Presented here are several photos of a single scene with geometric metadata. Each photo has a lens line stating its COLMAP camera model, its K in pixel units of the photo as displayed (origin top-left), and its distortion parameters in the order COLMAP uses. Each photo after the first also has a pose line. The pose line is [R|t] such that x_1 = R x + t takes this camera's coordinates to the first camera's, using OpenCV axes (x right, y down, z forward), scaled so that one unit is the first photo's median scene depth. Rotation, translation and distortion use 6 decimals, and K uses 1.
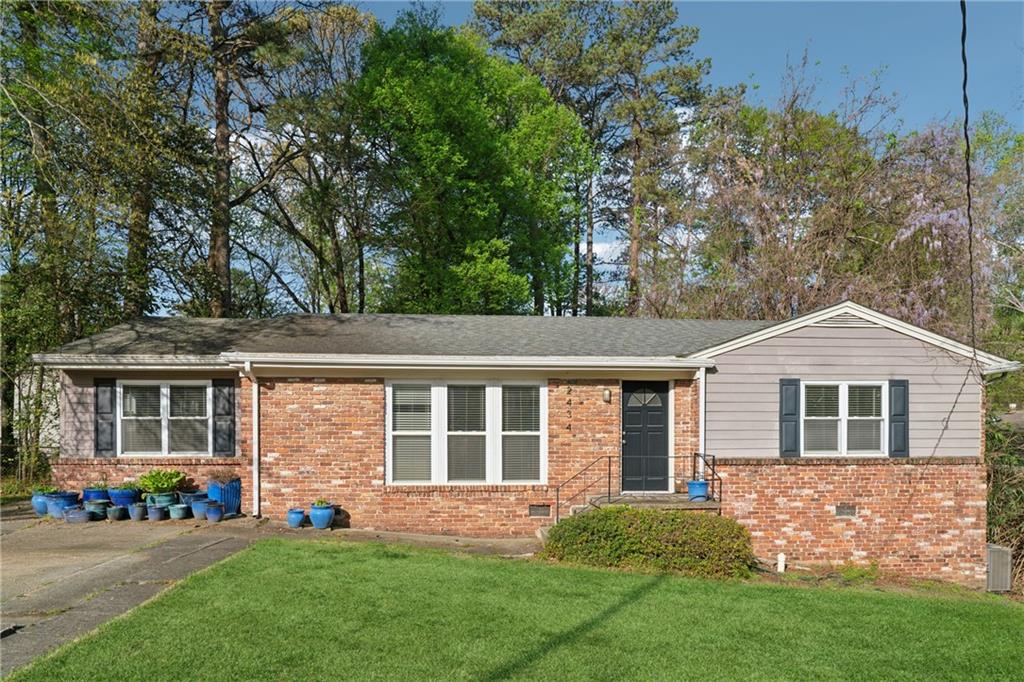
lens RADIAL K [[719.8, 0, 512.0], [0, 719.8, 341.0], [0, 0, 1]] dist [-0.002511, 0.002291]
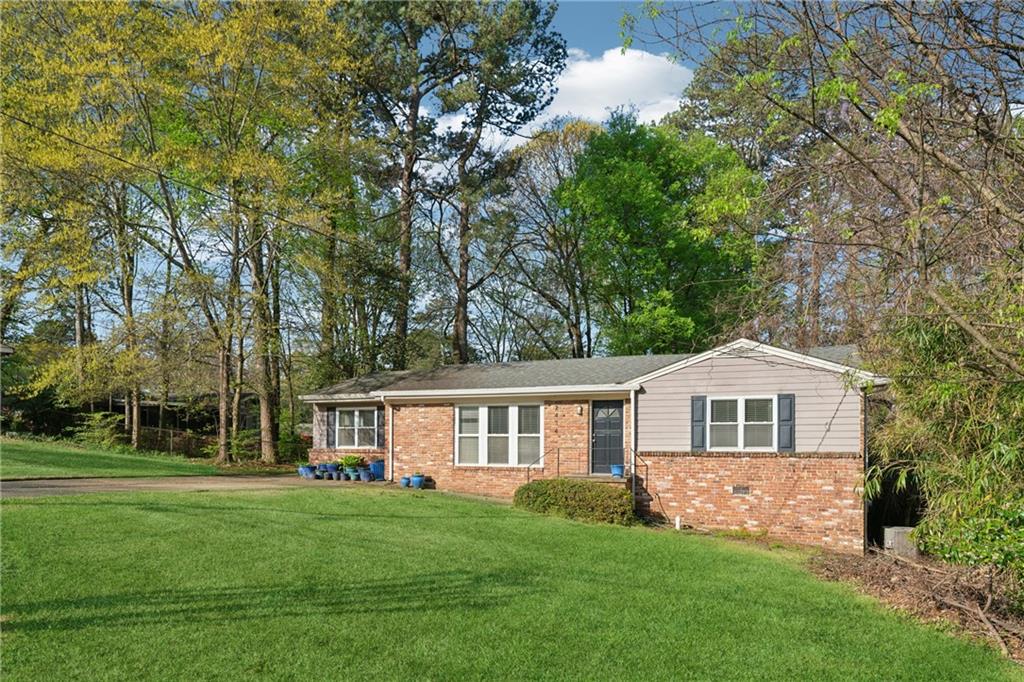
lens RADIAL K [[643.2, 0, 512.0], [0, 643.2, 341.0], [0, 0, 1]] dist [0.002033, -0.000444]
pose [[0.885614, -0.071739, -0.458849, 0.658986], [0.048099, 0.996853, -0.063019, 0.007144], [0.461925, 0.033740, 0.886277, -0.301887]]
